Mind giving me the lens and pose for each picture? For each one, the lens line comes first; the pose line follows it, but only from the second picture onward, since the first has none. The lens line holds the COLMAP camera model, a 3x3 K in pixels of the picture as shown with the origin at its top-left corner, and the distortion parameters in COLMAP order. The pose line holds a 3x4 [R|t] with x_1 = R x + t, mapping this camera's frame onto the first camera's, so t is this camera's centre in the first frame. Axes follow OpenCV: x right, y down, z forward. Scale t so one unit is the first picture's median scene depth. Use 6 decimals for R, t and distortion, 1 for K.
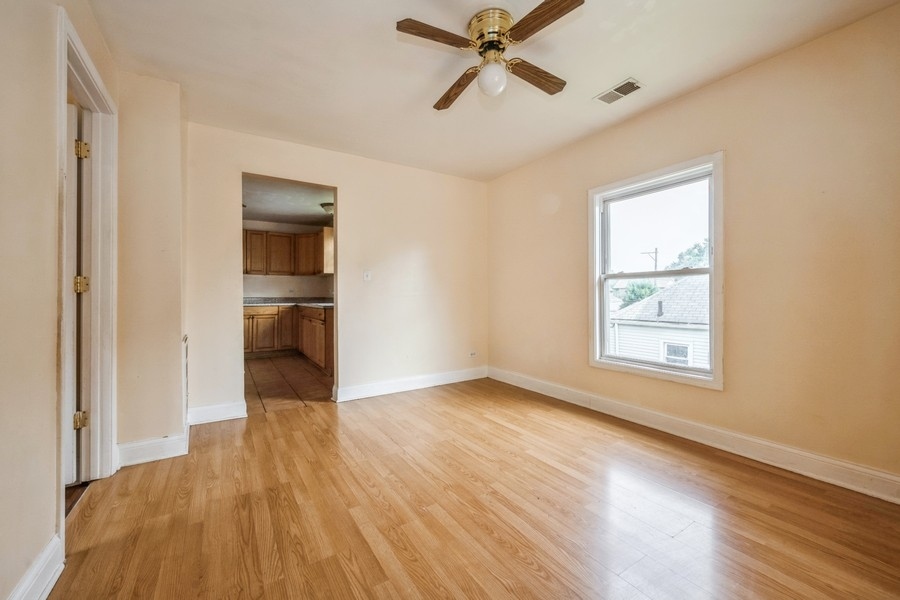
lens RADIAL K [[359.4, 0, 455.2], [0, 359.4, 291.2], [0, 0, 1]] dist [-0.001283, -0.000538]
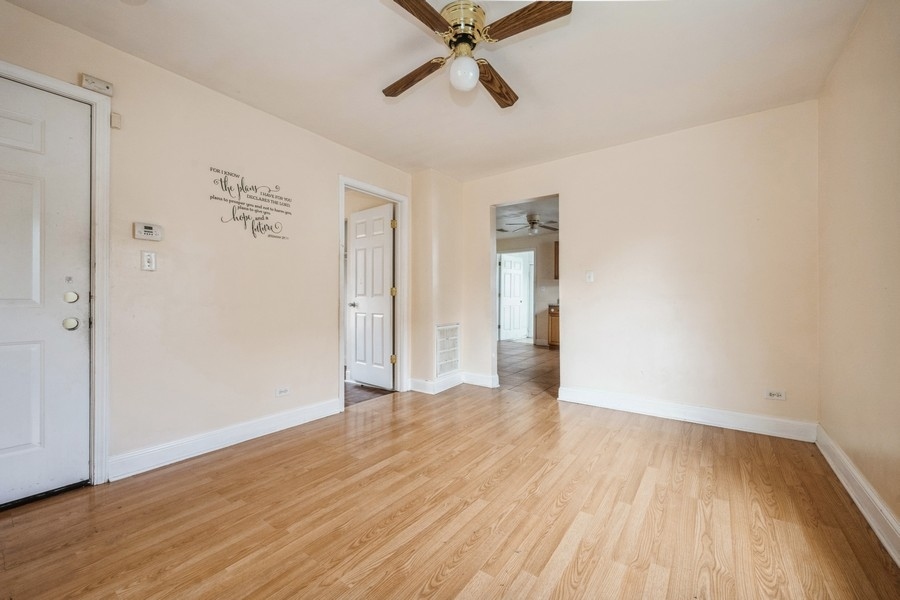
lens RADIAL K [[359.4, 0, 453.8], [0, 359.4, 302.1], [0, 0, 1]] dist [-0.001283, -0.000538]
pose [[0.354410, 0.017780, -0.934921, 0.688616], [0.006679, 0.999746, 0.021545, -0.001059], [0.935066, -0.013880, 0.354201, 0.439714]]
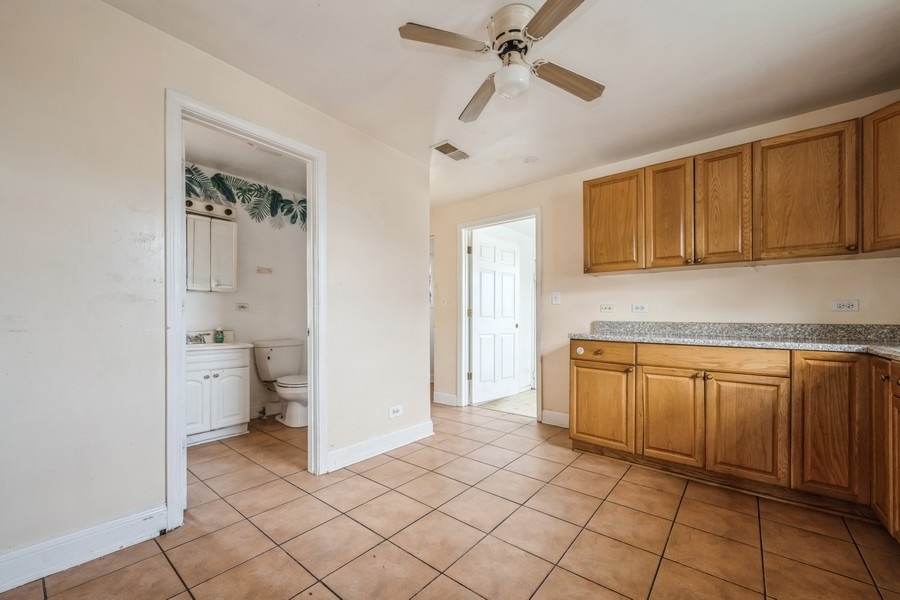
lens RADIAL K [[359.4, 0, 445.6], [0, 359.4, 312.6], [0, 0, 1]] dist [-0.001283, -0.000538]
pose [[0.284034, -0.008355, -0.958778, -0.606113], [0.008796, 0.999943, -0.006108, 0.013799], [0.958774, -0.006698, 0.284091, 1.363303]]
